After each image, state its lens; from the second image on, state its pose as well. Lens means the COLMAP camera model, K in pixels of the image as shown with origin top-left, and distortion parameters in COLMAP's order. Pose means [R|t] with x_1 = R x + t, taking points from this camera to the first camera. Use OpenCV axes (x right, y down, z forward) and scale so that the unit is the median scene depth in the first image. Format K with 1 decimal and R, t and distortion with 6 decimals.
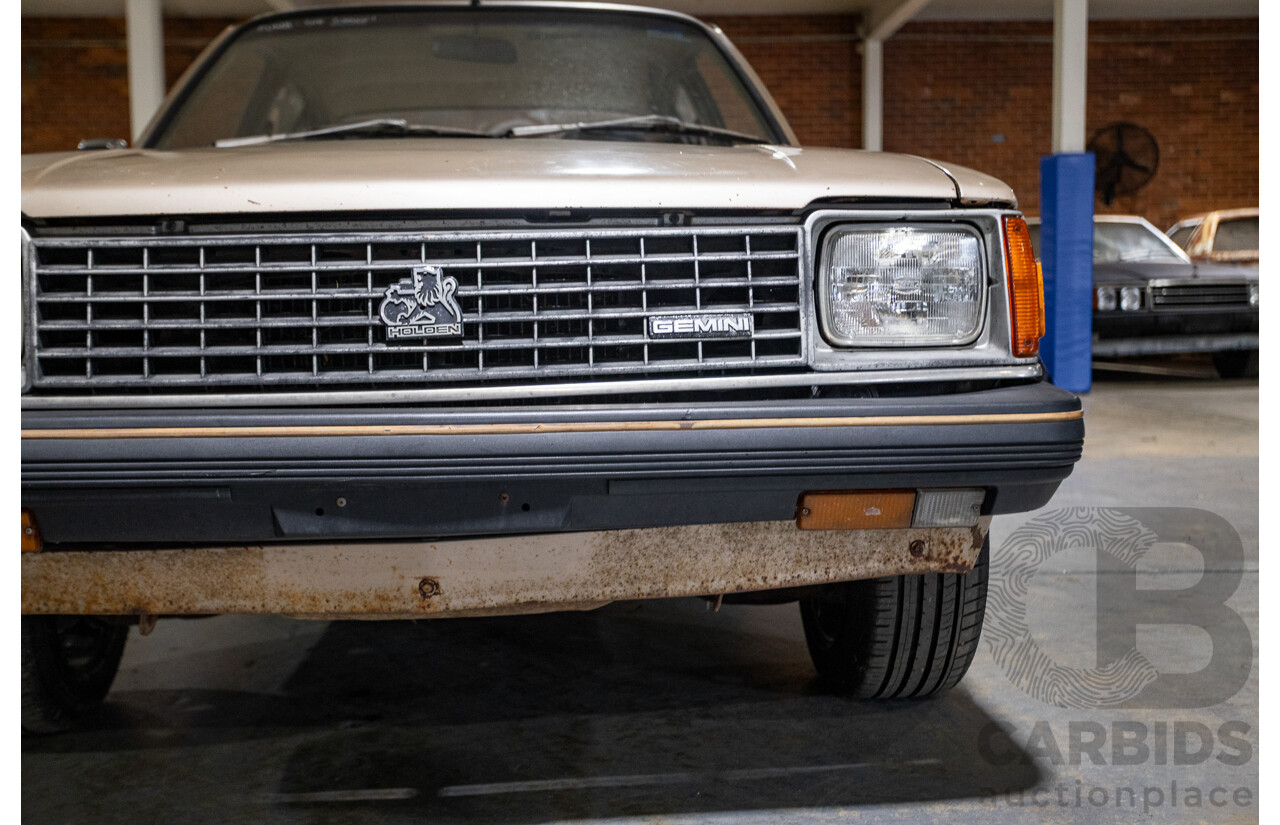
lens RADIAL K [[1333.1, 0, 659.7], [0, 1333.1, 413.6], [0, 0, 1]] dist [0.011079, 0.018249]
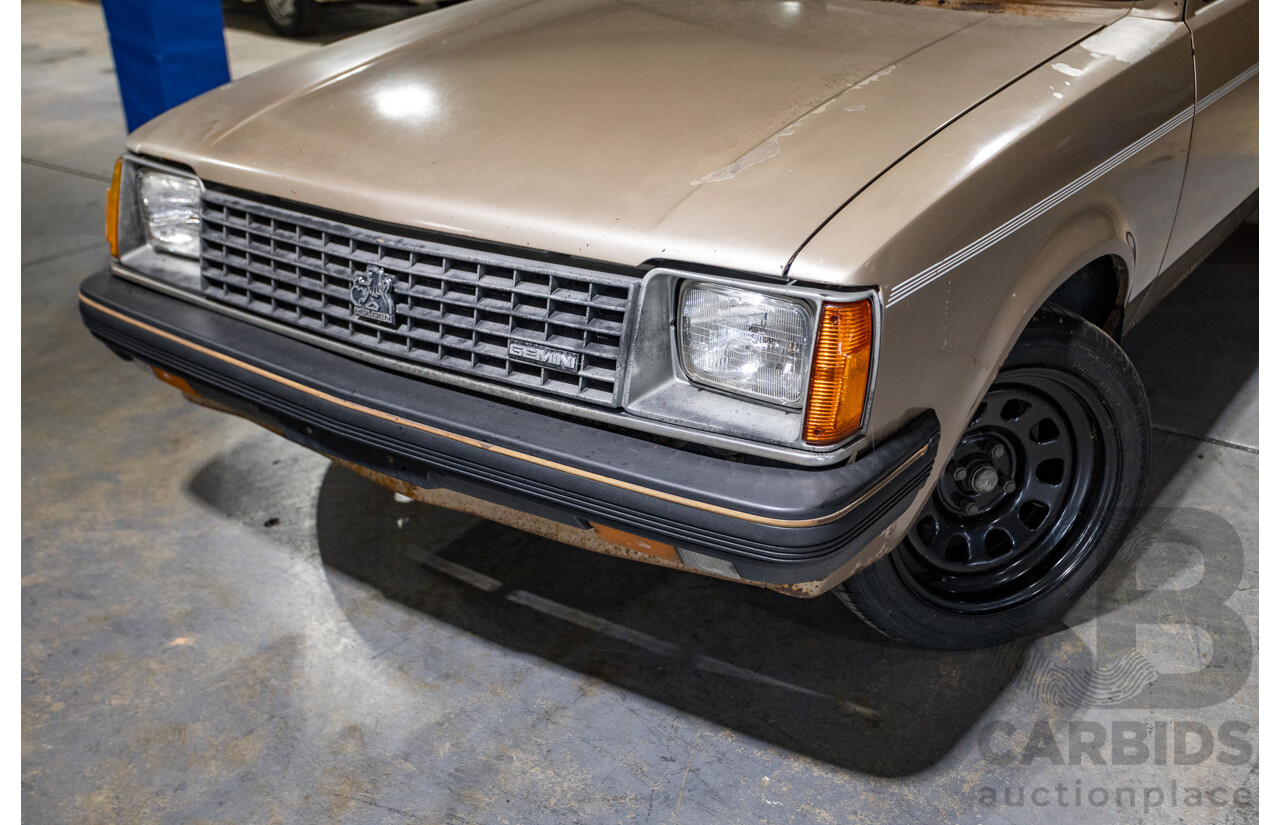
lens RADIAL K [[1333.1, 0, 659.7], [0, 1333.1, 413.6], [0, 0, 1]] dist [0.011079, 0.018249]
pose [[0.773855, 0.263331, -0.576025, 0.798287], [-0.053703, 0.933477, 0.354594, -0.438507], [0.631082, -0.243471, 0.736518, 0.186977]]
